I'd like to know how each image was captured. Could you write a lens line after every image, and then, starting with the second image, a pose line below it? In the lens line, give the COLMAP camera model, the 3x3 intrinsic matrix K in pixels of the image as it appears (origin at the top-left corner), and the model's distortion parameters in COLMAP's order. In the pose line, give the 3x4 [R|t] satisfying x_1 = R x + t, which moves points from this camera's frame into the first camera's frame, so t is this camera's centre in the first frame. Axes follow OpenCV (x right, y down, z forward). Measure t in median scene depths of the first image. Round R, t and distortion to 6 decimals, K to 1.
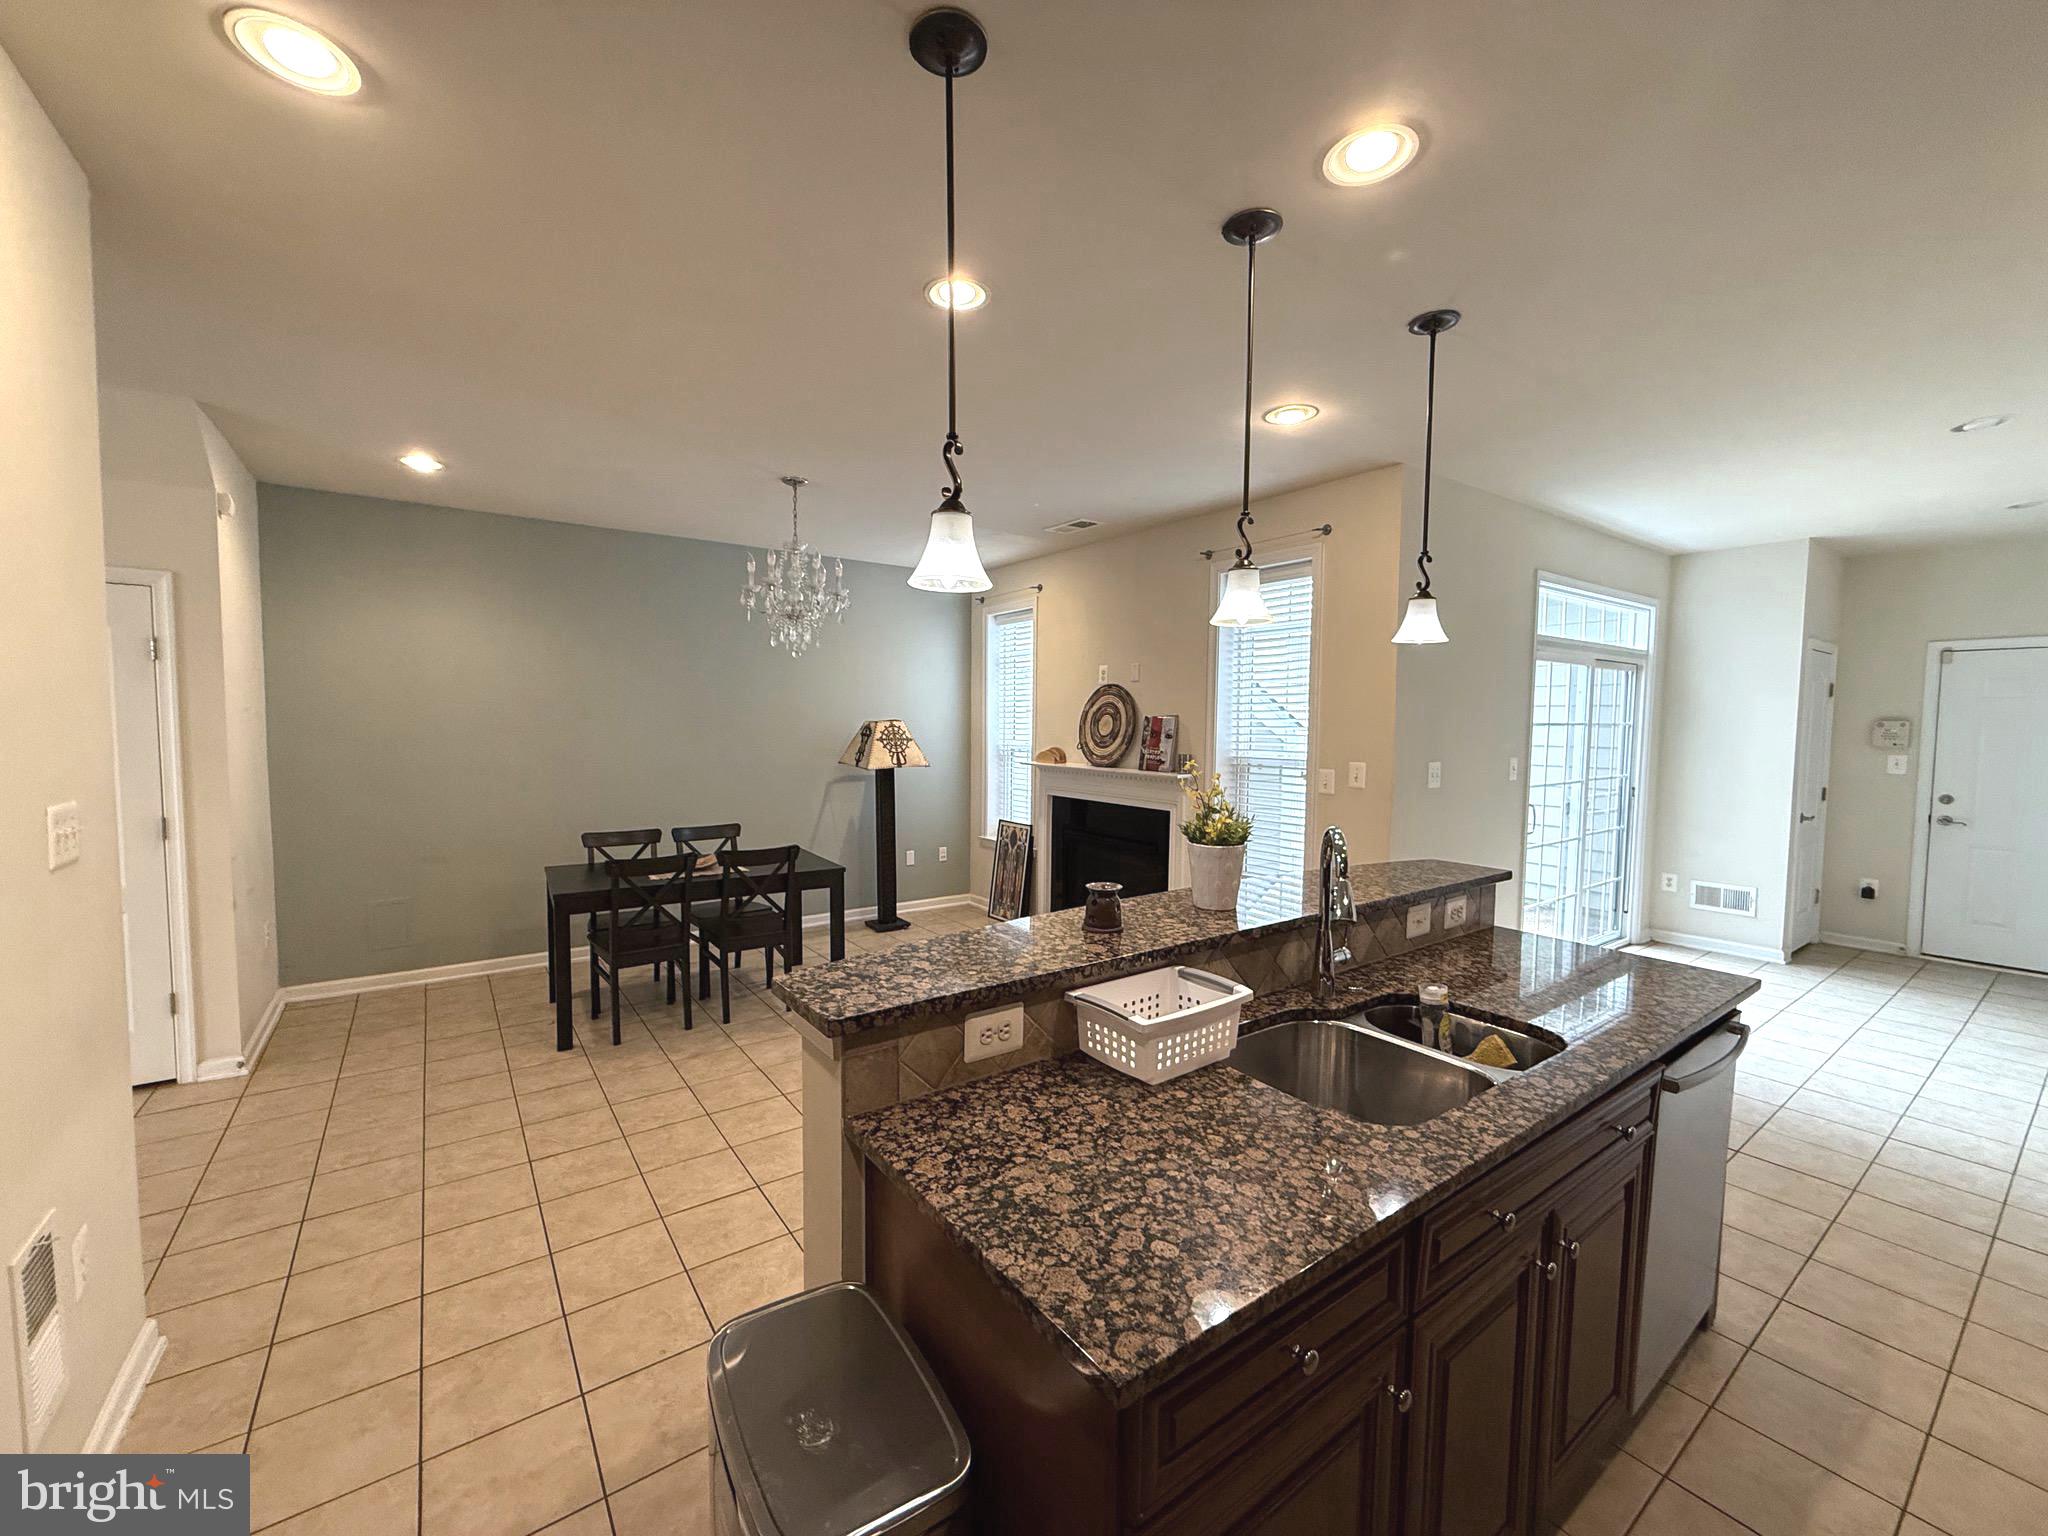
lens RADIAL K [[819.6, 0, 1010.4], [0, 819.6, 768.4], [0, 0, 1]] dist [0.004411, -0.000094]
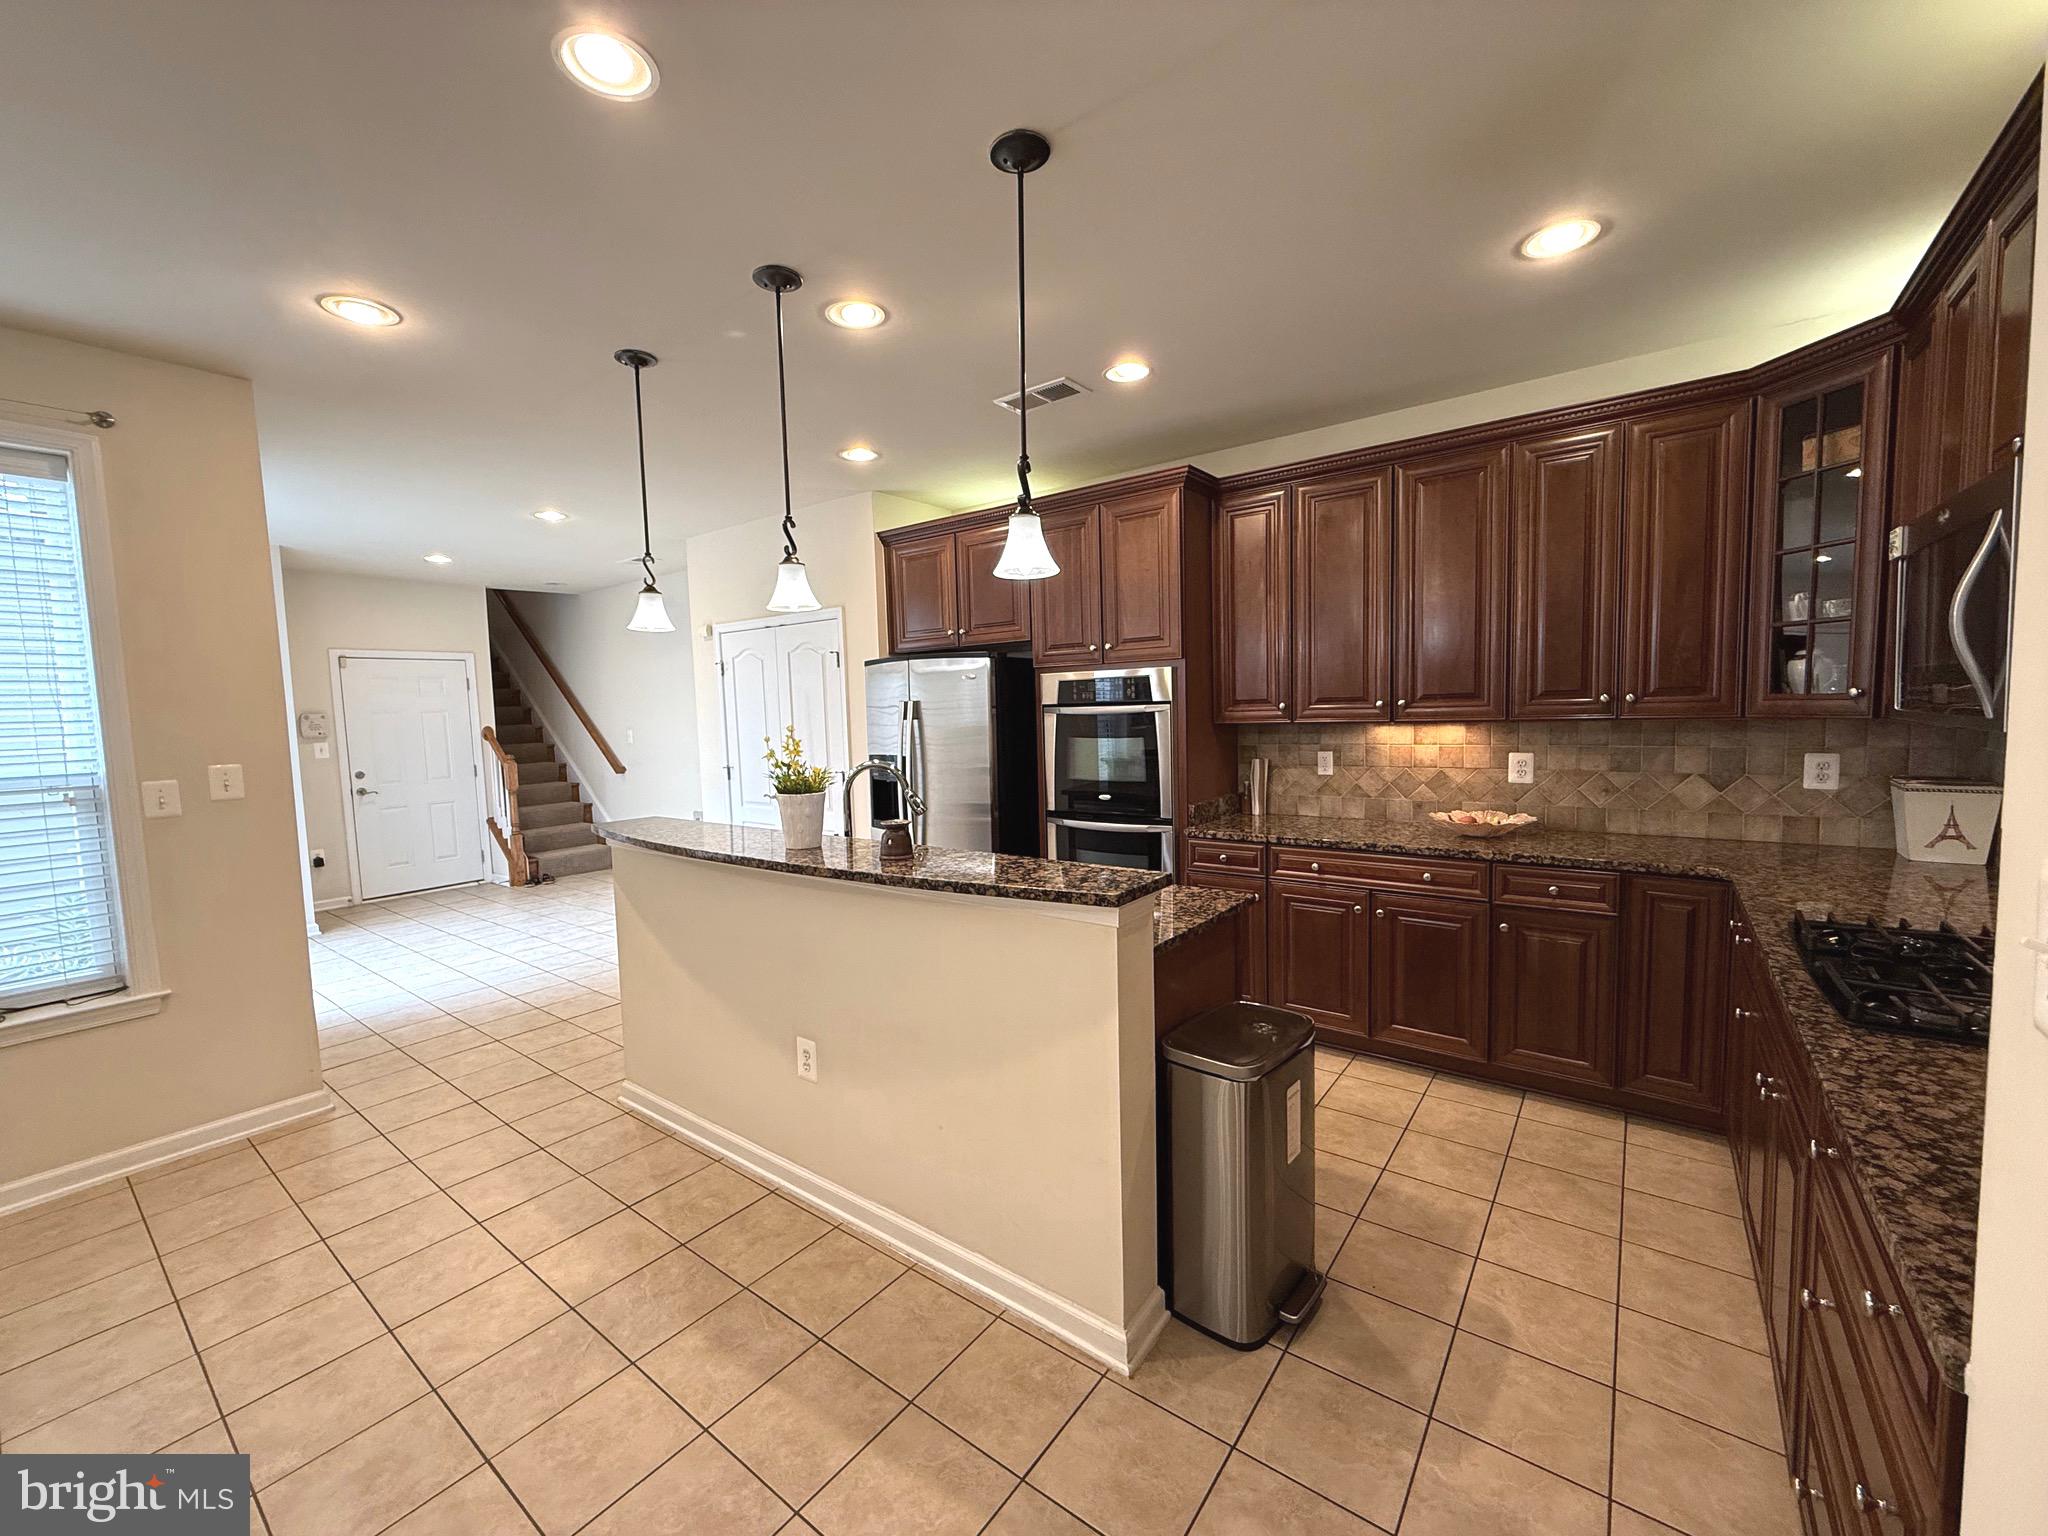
lens RADIAL K [[819.6, 0, 1025.9], [0, 819.6, 767.8], [0, 0, 1]] dist [0.004411, -0.000094]
pose [[-0.296045, -0.069296, 0.952657, -0.485950], [0.082142, 0.991823, 0.097671, -0.017078], [-0.951635, 0.107168, -0.287932, 0.515943]]
